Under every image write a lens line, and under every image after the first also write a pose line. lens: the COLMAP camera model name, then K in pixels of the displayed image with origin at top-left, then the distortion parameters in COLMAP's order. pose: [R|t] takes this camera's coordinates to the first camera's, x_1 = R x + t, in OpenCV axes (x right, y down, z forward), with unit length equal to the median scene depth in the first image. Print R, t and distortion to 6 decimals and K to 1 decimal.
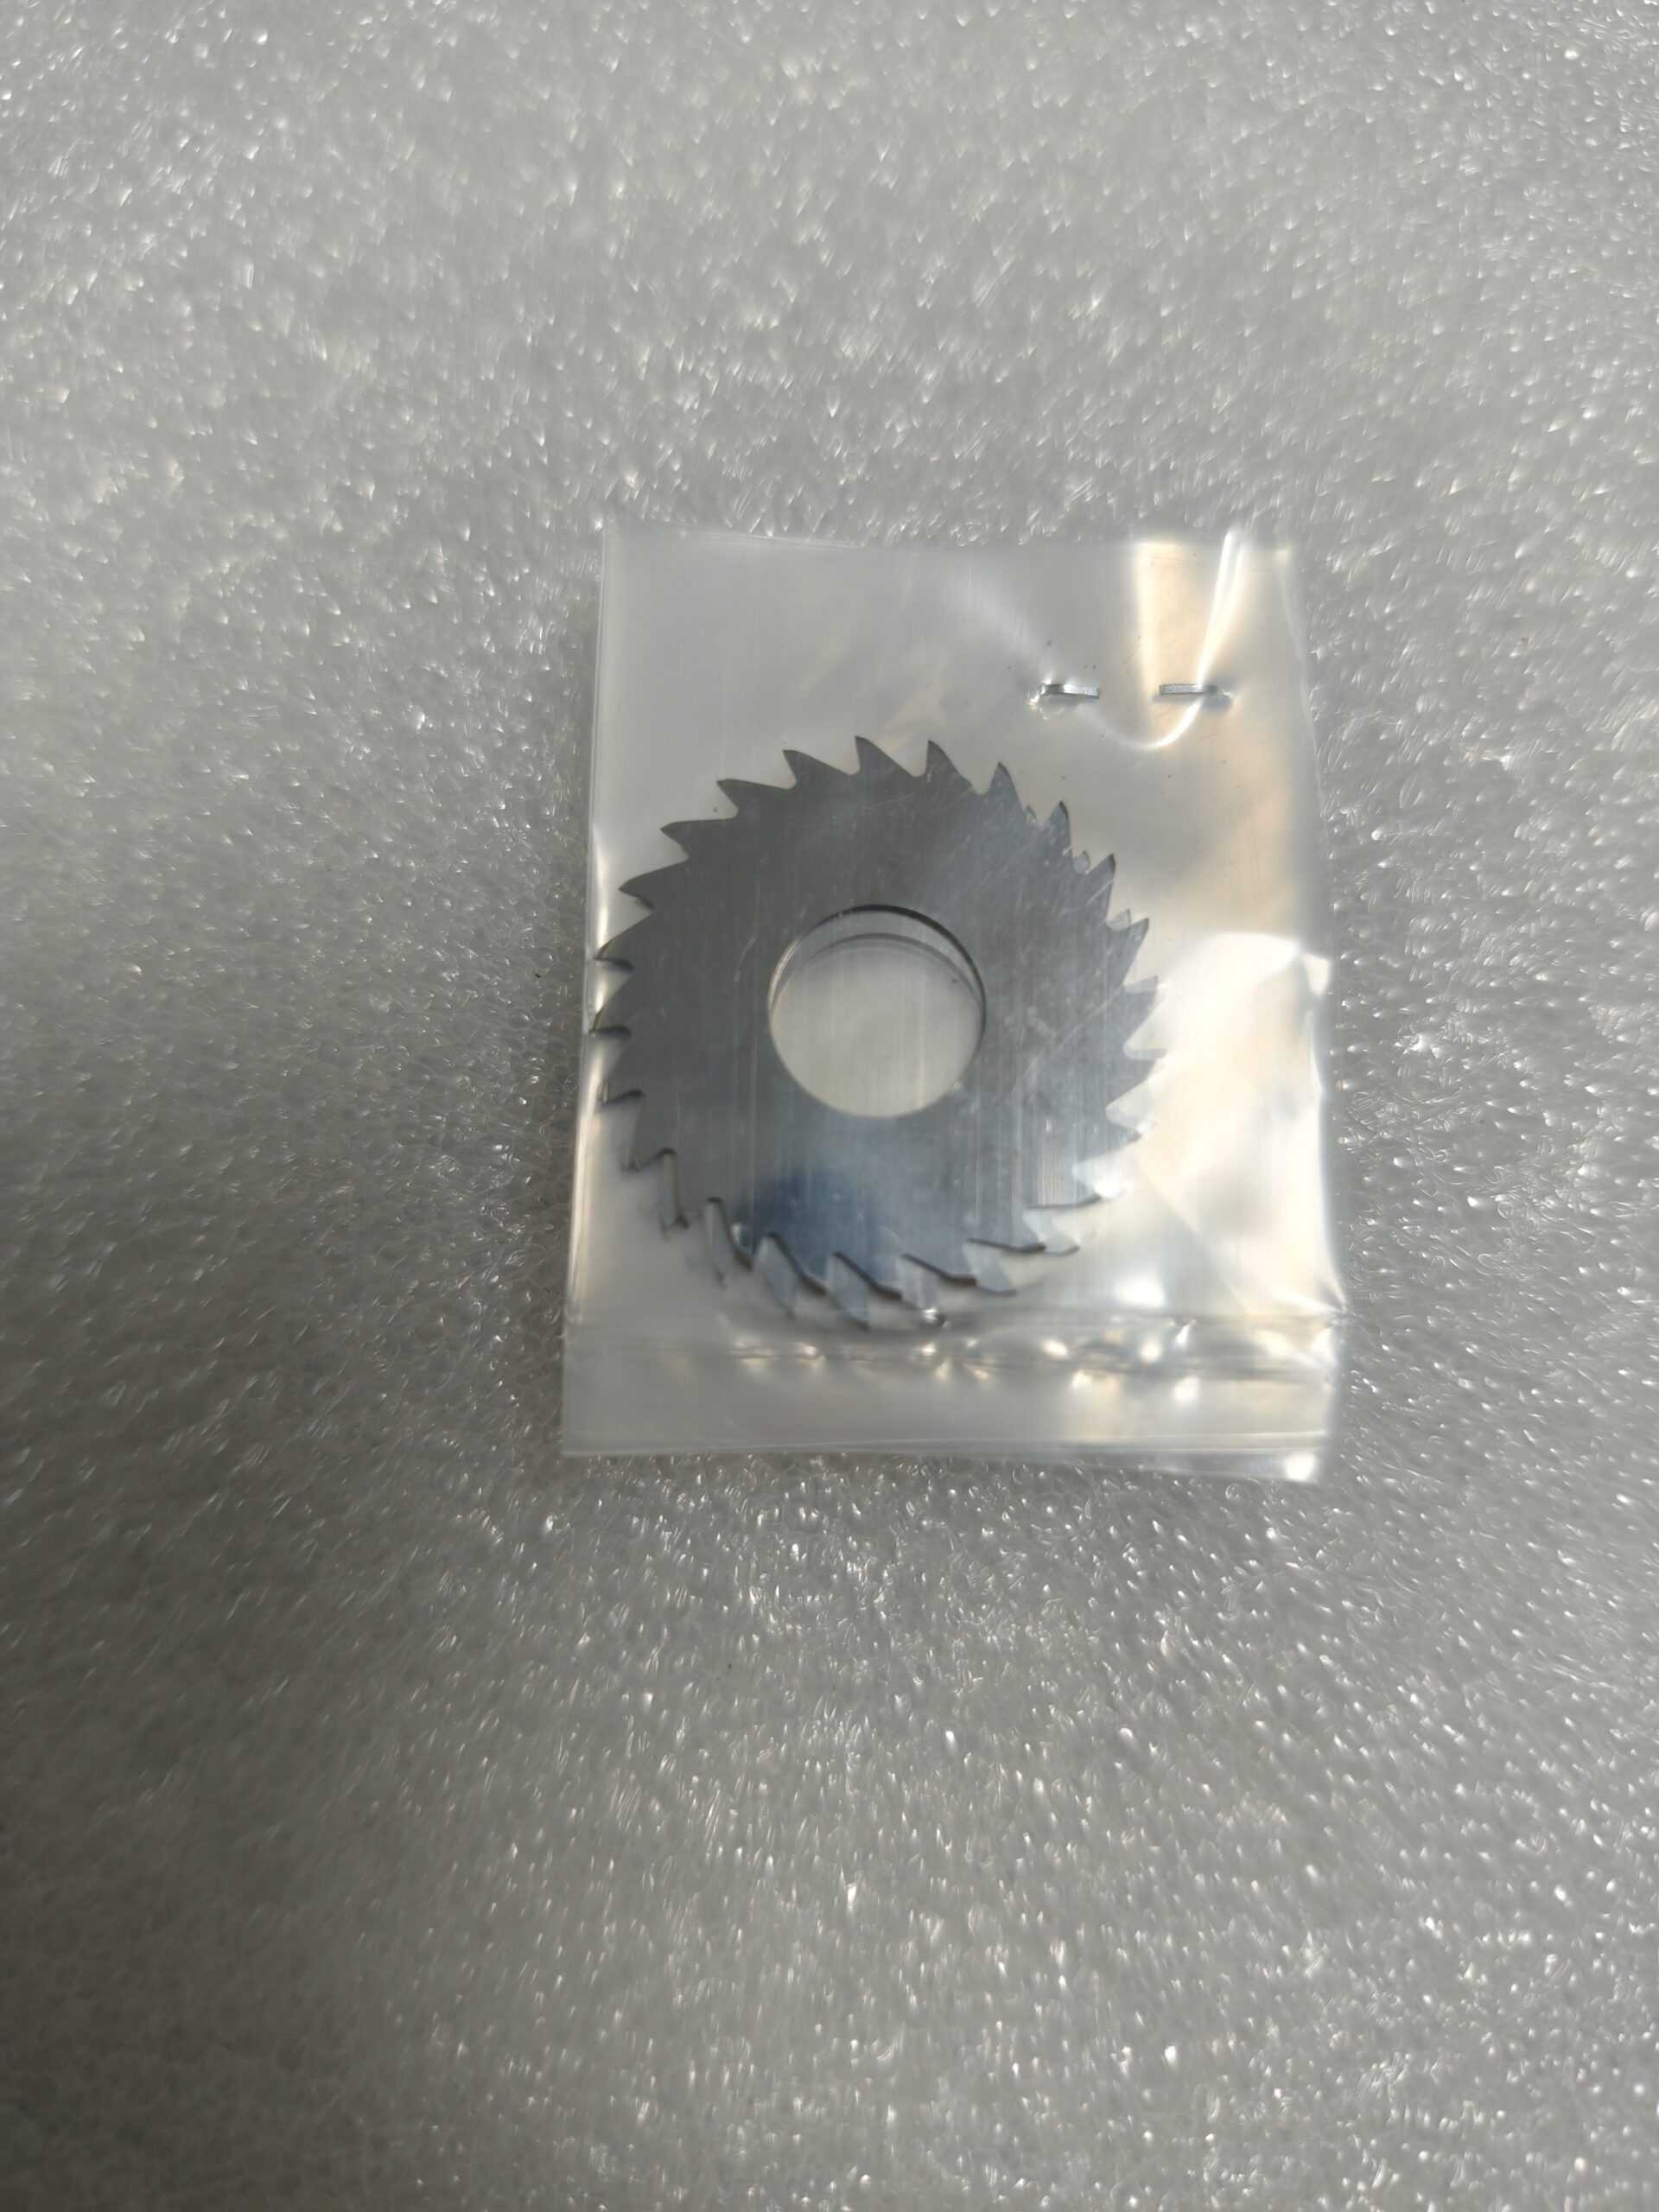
lens RADIAL K [[1615.5, 0, 829.5], [0, 1615.5, 1106.0], [0, 0, 1]] dist [-0.214023, 0.080645]
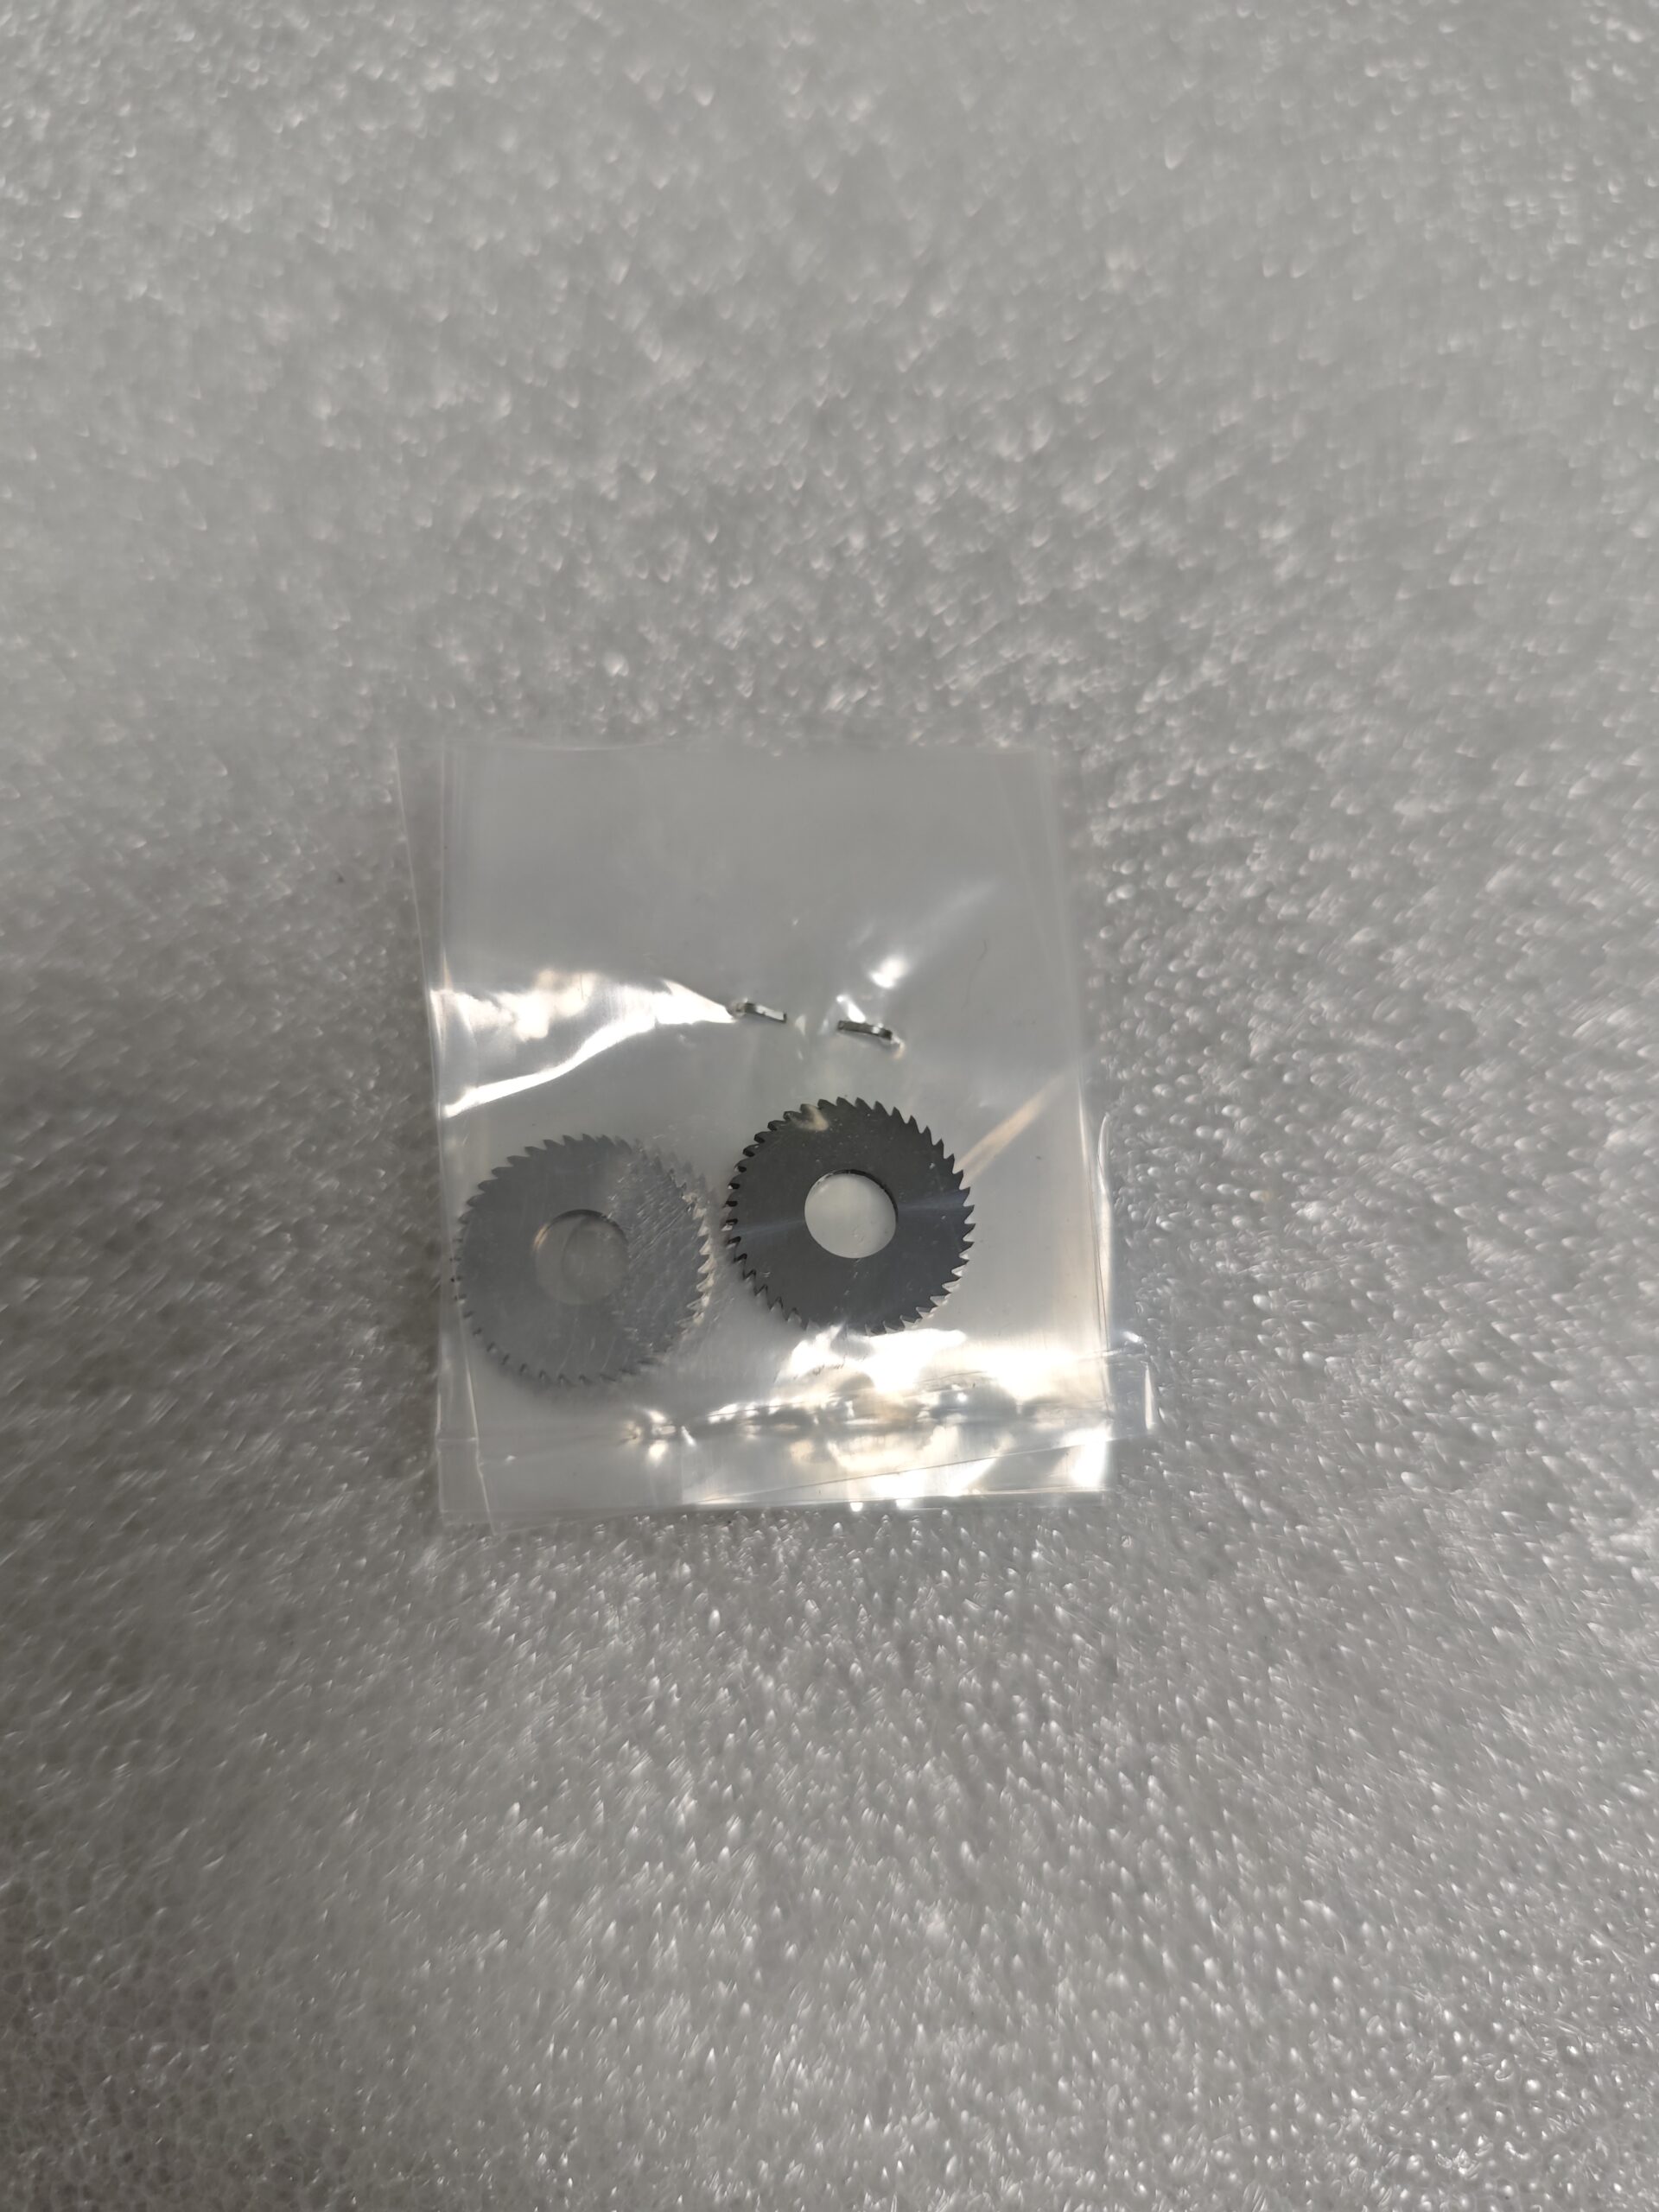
lens RADIAL K [[1615.5, 0, 829.5], [0, 1615.5, 1106.0], [0, 0, 1]] dist [-0.214023, 0.080645]
pose [[0.928589, 0.370431, 0.022439, -0.009086], [-0.371103, 0.927240, 0.050089, -0.036778], [-0.002252, -0.054839, 0.998493, -0.150741]]
